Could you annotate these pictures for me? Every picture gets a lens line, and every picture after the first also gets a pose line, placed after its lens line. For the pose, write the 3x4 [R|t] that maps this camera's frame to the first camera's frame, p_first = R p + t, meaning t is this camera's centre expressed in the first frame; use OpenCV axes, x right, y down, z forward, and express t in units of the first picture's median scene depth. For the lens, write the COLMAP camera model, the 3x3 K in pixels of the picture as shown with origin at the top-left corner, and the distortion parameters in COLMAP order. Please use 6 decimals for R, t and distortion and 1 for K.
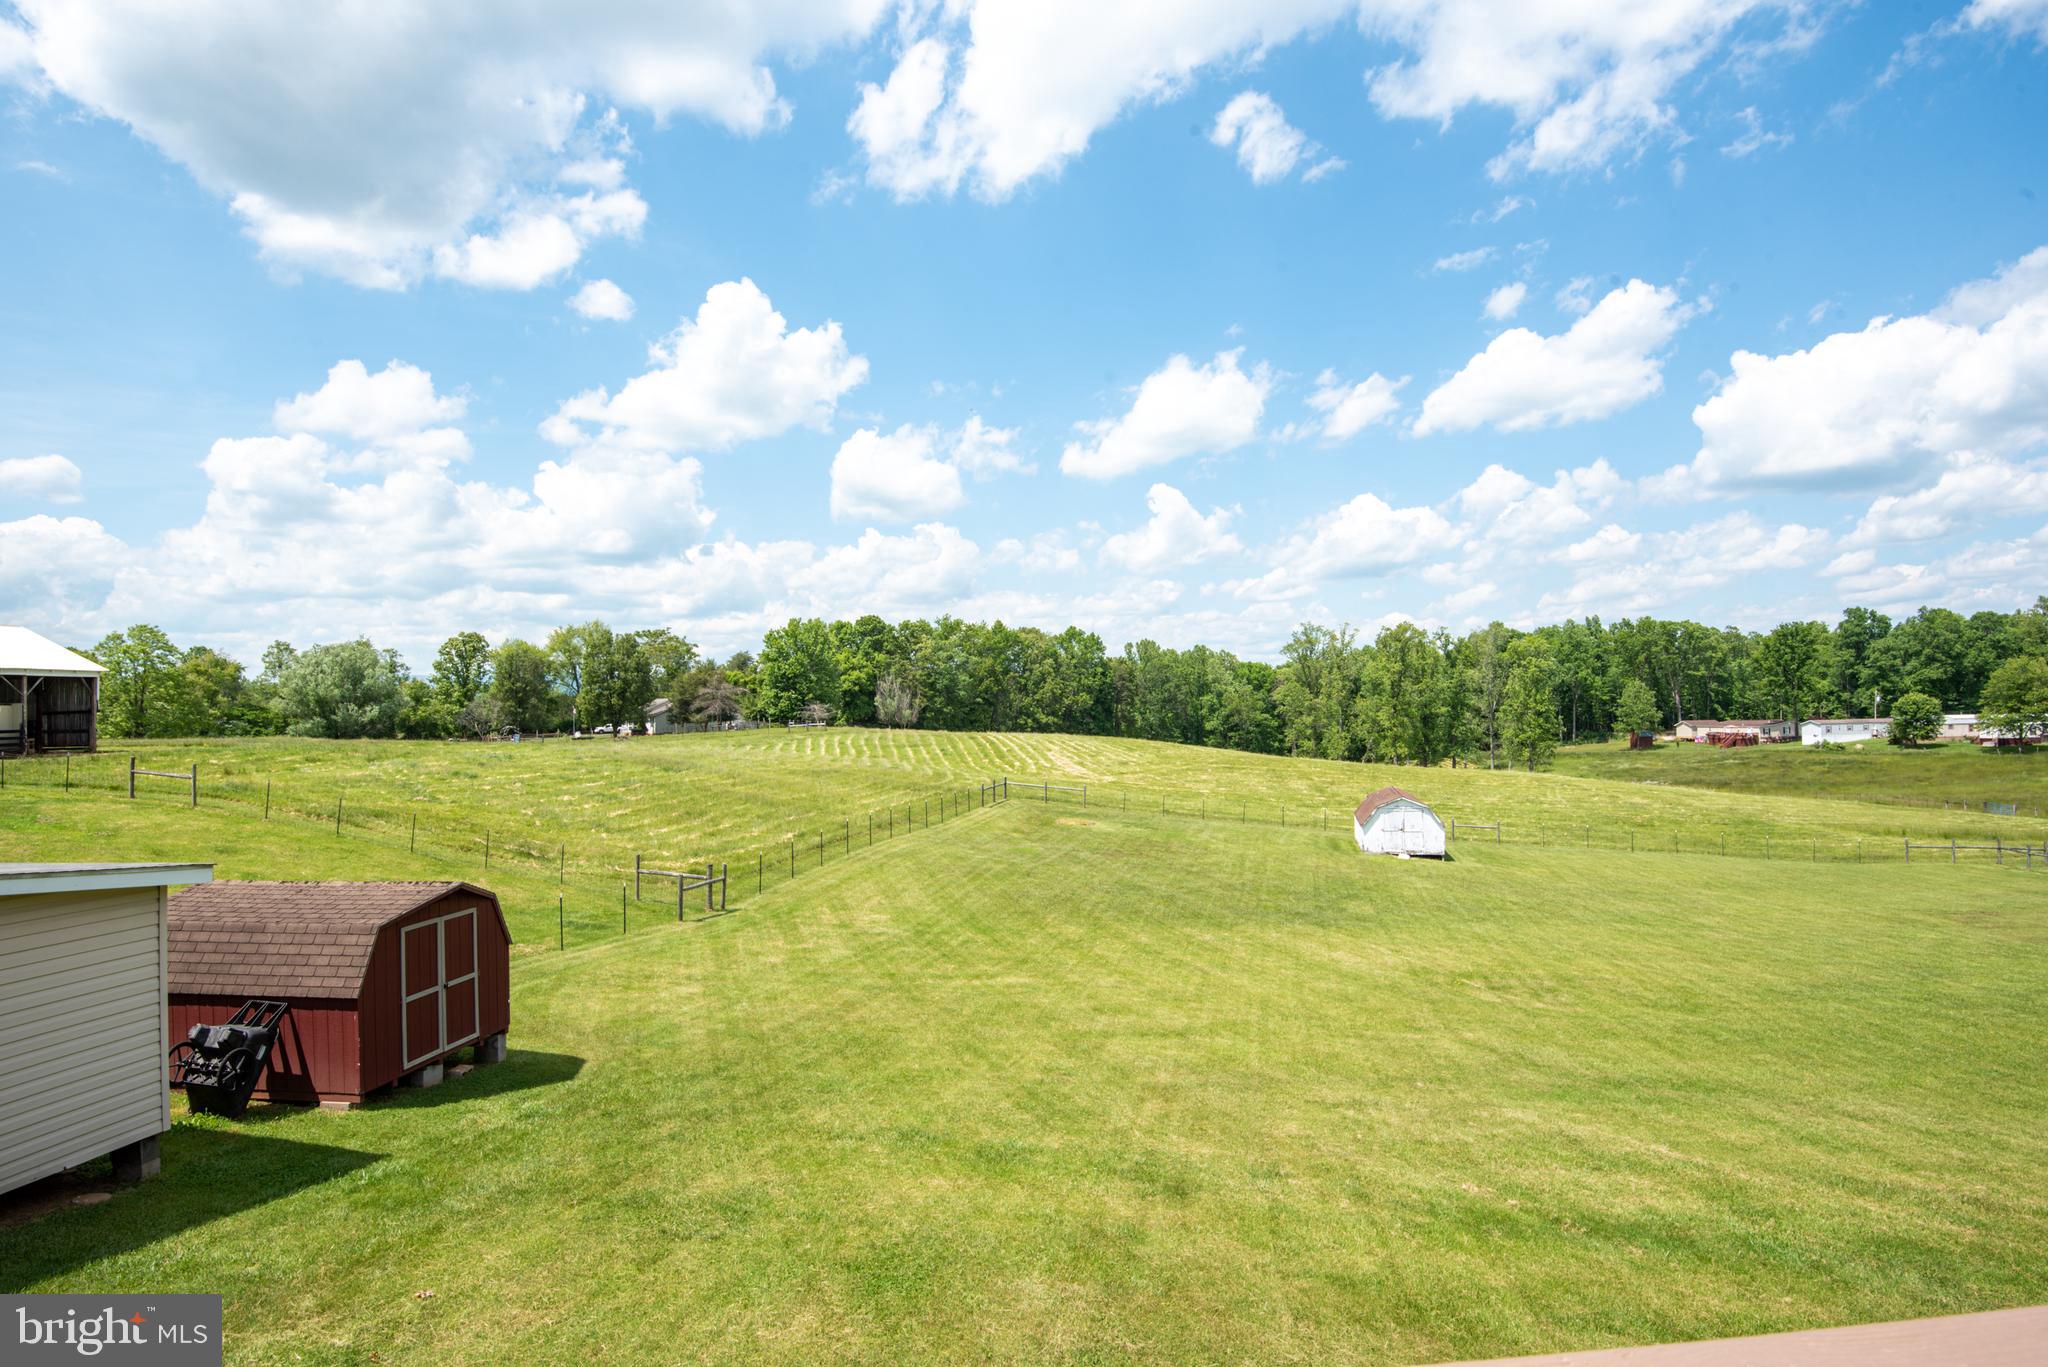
lens RADIAL K [[1121.3, 0, 1024.0], [0, 1121.3, 683.5], [0, 0, 1]] dist [0.005232, -0.026134]
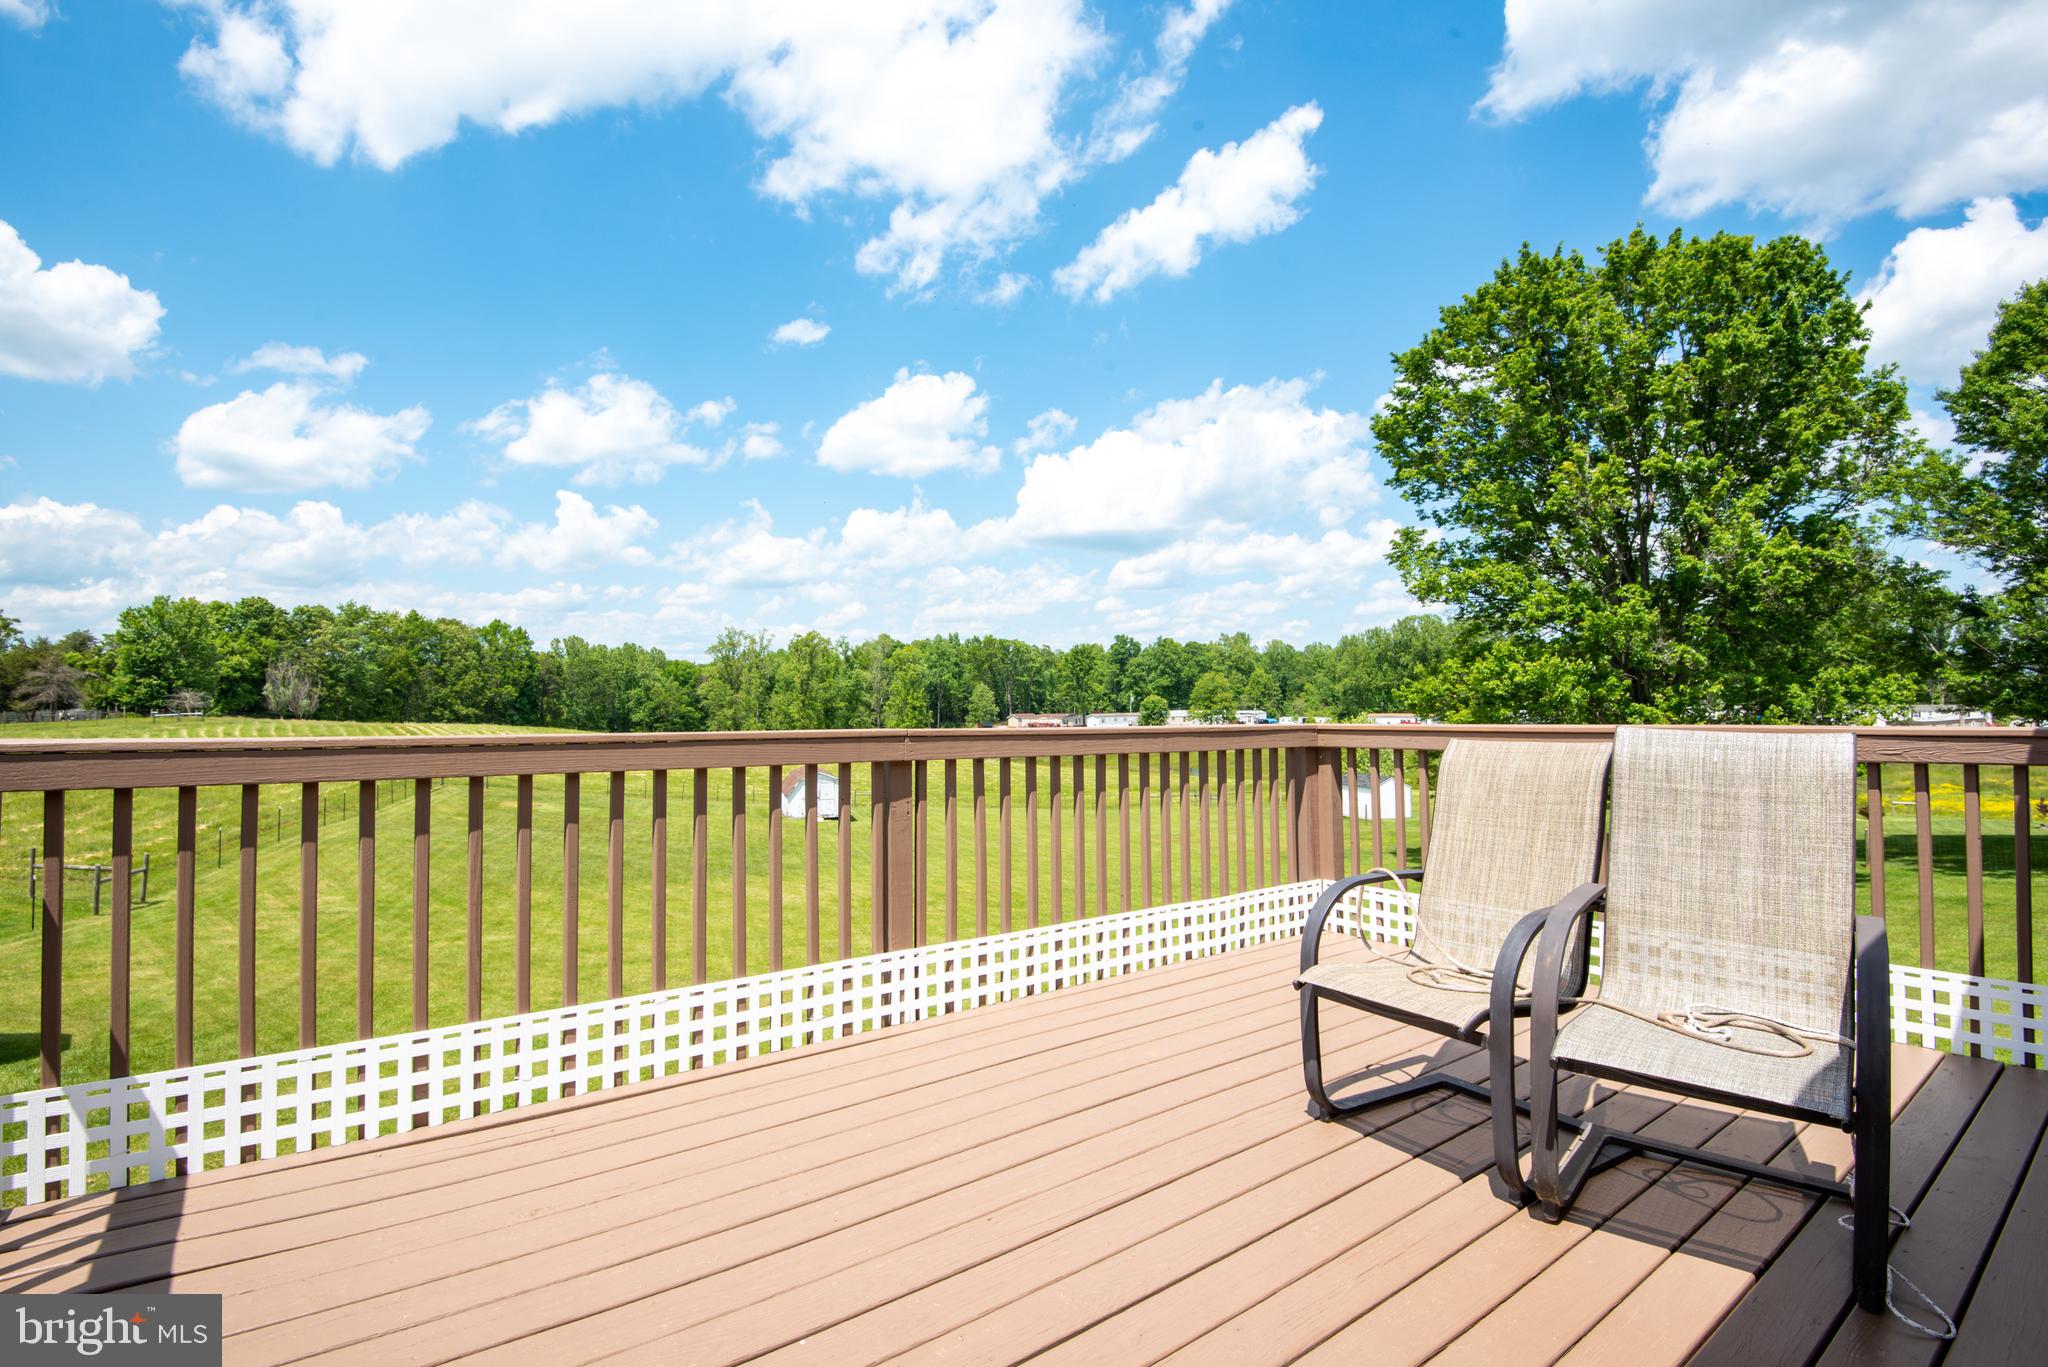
lens RADIAL K [[986.3, 0, 1023.8], [0, 986.3, 656.6], [0, 0, 1]] dist [-0.001110, -0.025519]
pose [[0.855688, 0.032291, 0.516484, -0.009825], [-0.019083, 0.999341, -0.030864, 0.000991], [-0.517140, 0.016554, 0.855740, -0.013494]]
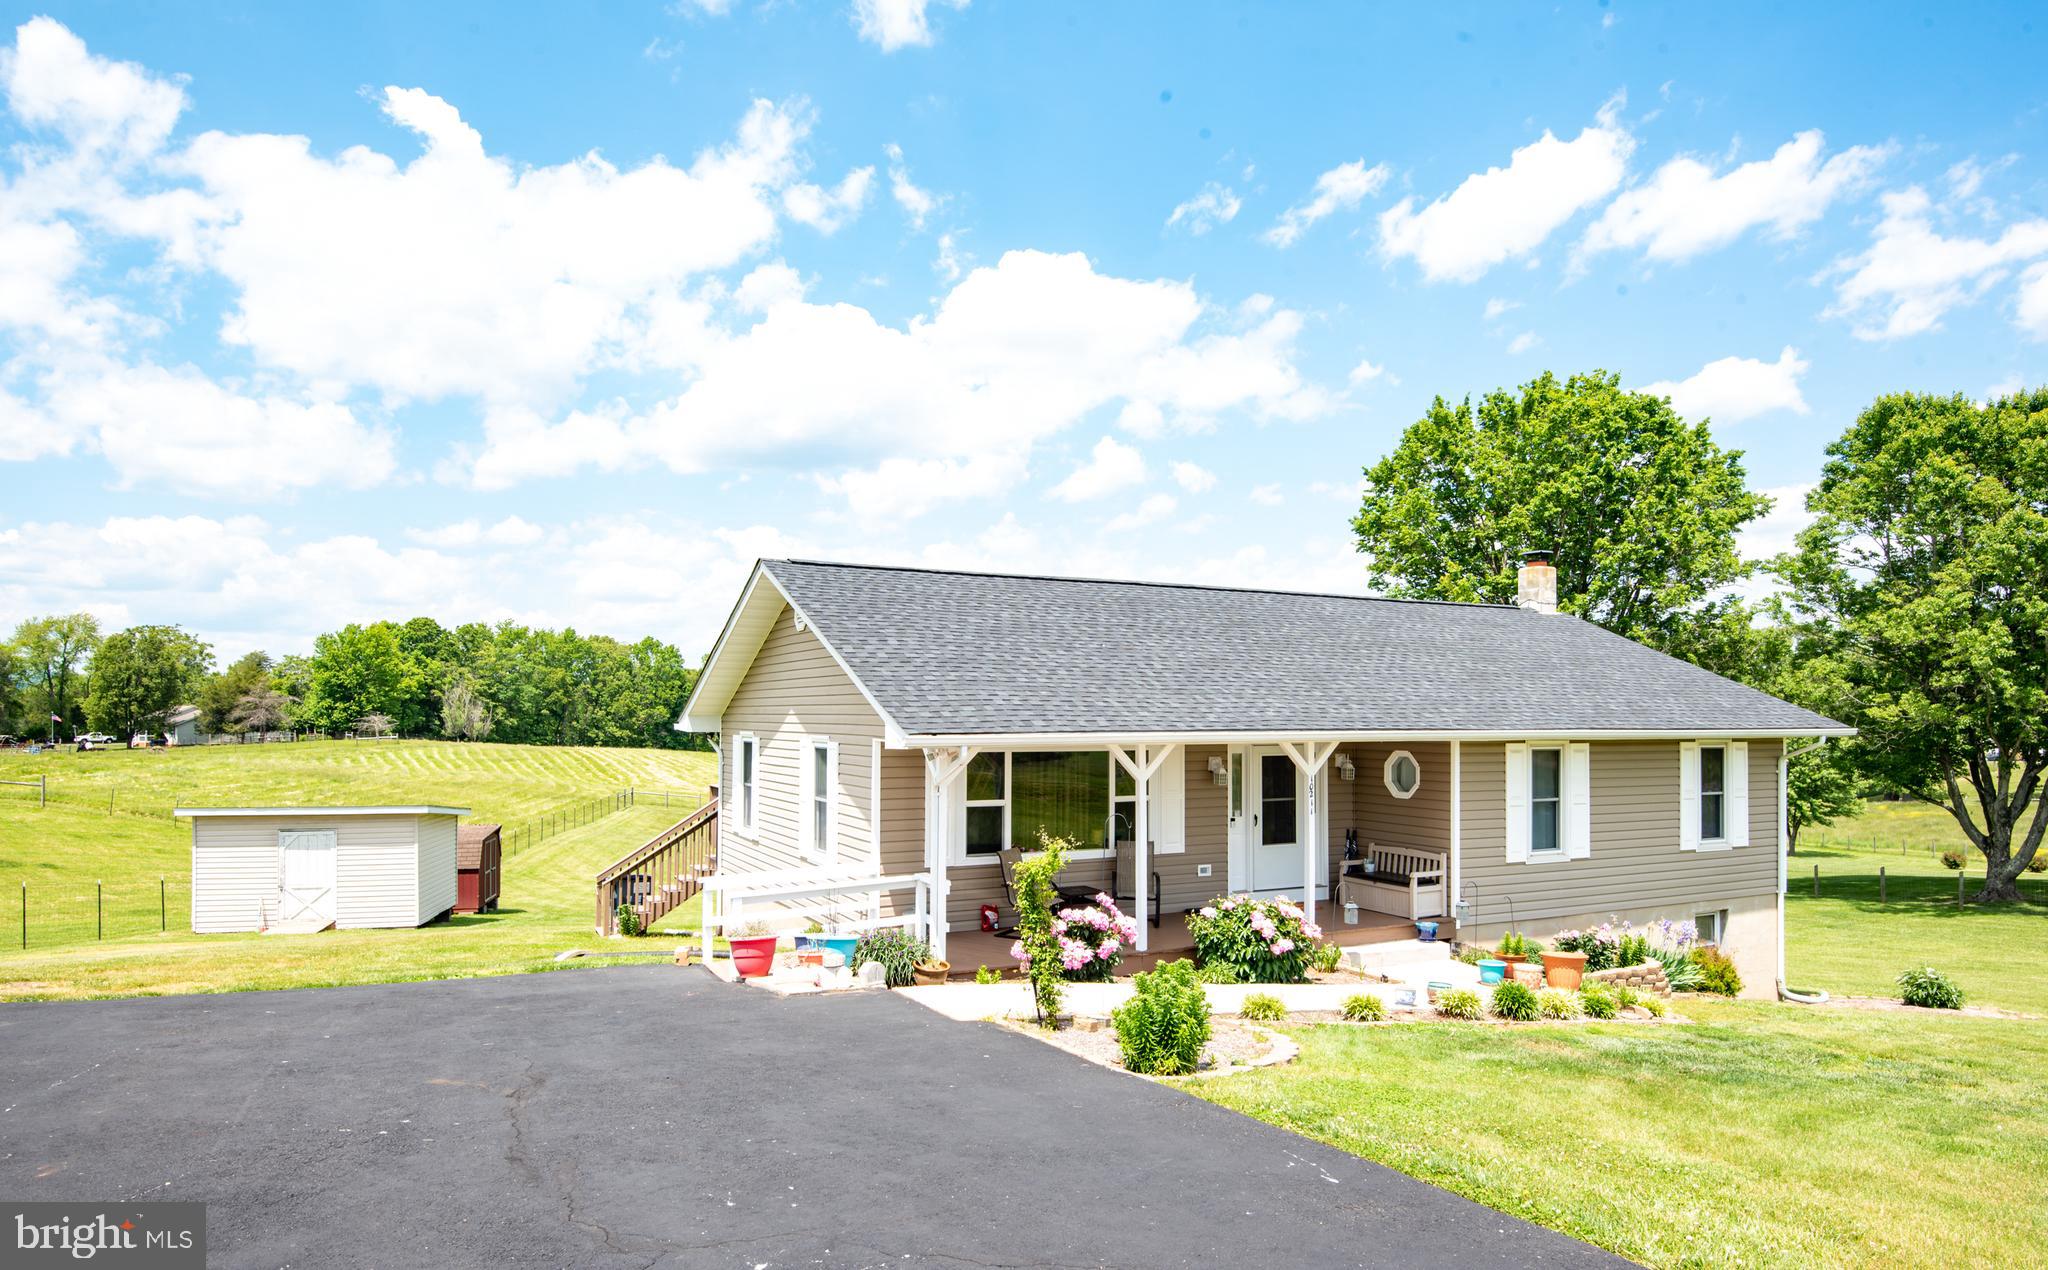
lens RADIAL K [[1212.2, 0, 1032.9], [0, 1212.2, 659.2], [0, 0, 1]] dist [0.021655, -0.048330]
pose [[0.932956, 0.032216, 0.358545, -0.026707], [-0.022466, 0.999257, -0.031327, -0.007024], [-0.359288, 0.021172, 0.932987, -0.115954]]
